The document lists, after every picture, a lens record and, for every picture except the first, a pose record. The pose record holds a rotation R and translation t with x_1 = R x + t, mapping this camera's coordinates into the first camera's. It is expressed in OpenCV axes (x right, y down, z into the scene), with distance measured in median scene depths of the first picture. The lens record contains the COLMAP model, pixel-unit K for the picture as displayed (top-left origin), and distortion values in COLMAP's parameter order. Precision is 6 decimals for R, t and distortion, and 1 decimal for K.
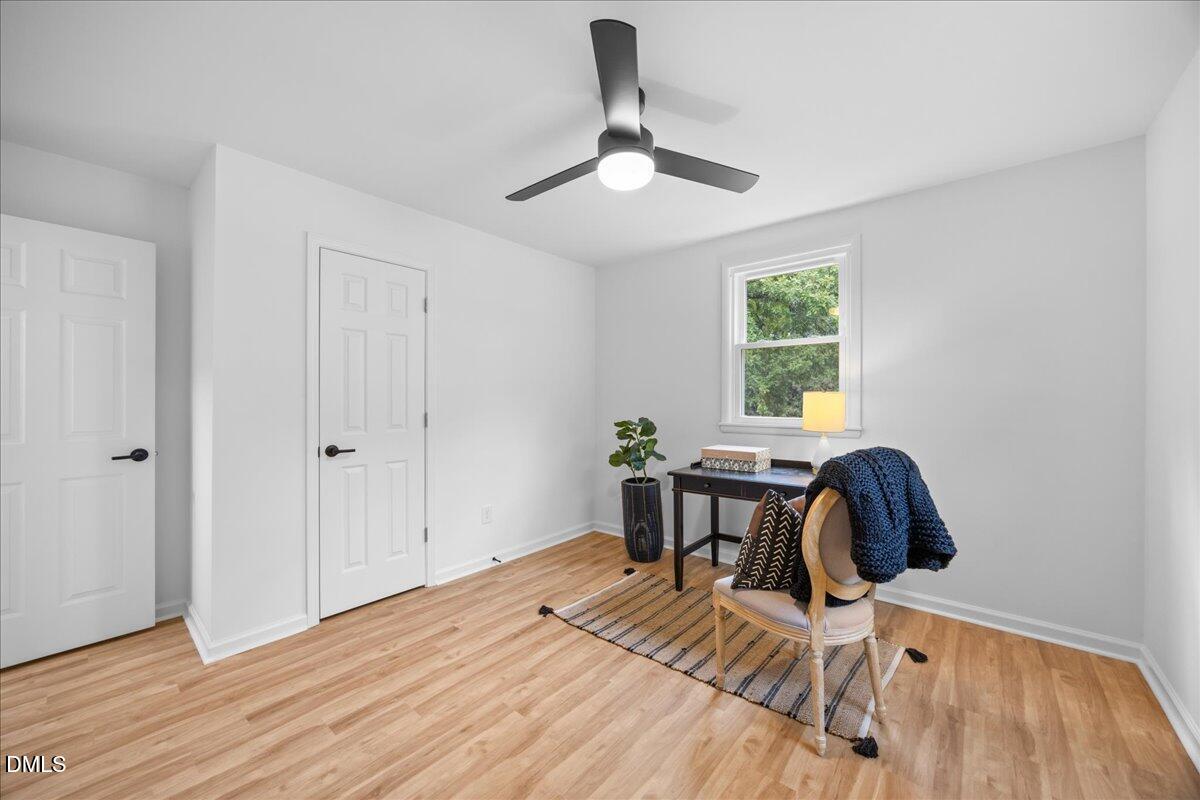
lens RADIAL K [[455.6, 0, 600.5], [0, 455.6, 396.1], [0, 0, 1]] dist [0.000512, 0.000275]
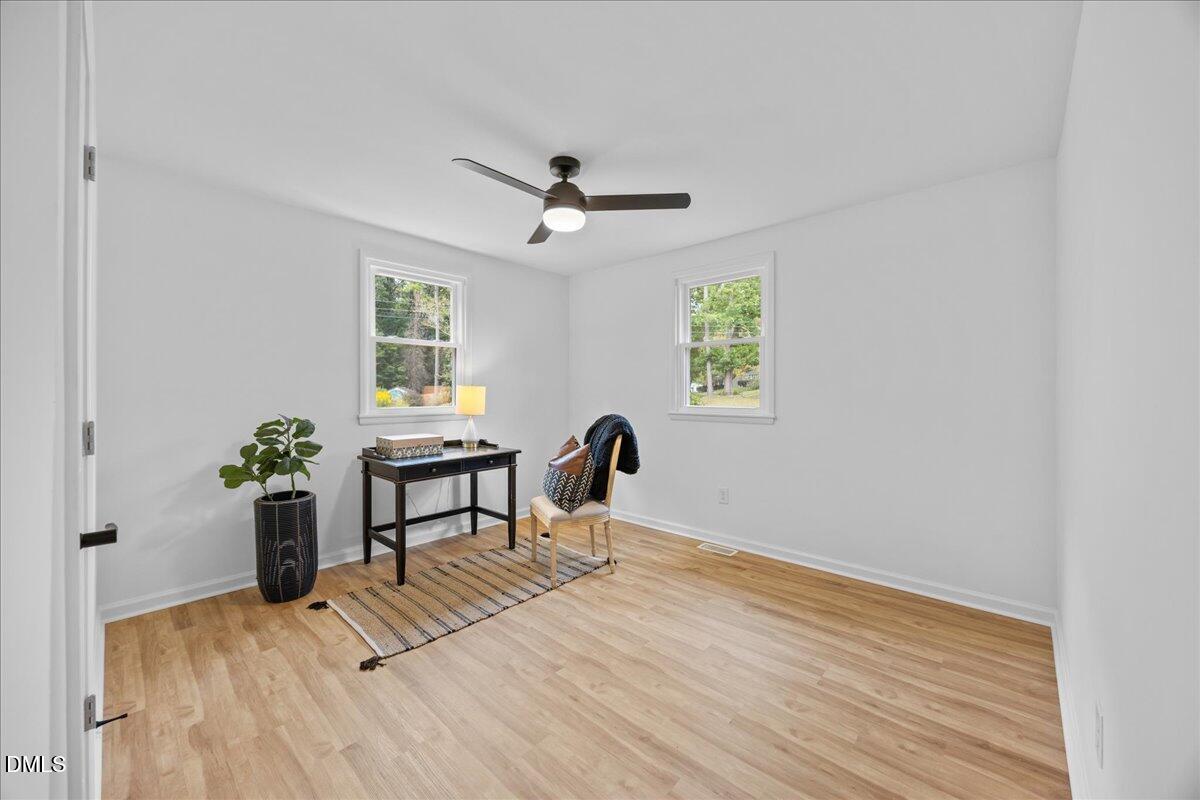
lens RADIAL K [[457.9, 0, 603.6], [0, 457.9, 397.9], [0, 0, 1]] dist [-0.003162, -0.000089]
pose [[0.038145, -0.010552, 0.999217, -0.845344], [-0.004719, 0.999931, 0.010740, 0.010557], [-0.999261, -0.005125, 0.038092, 0.559260]]
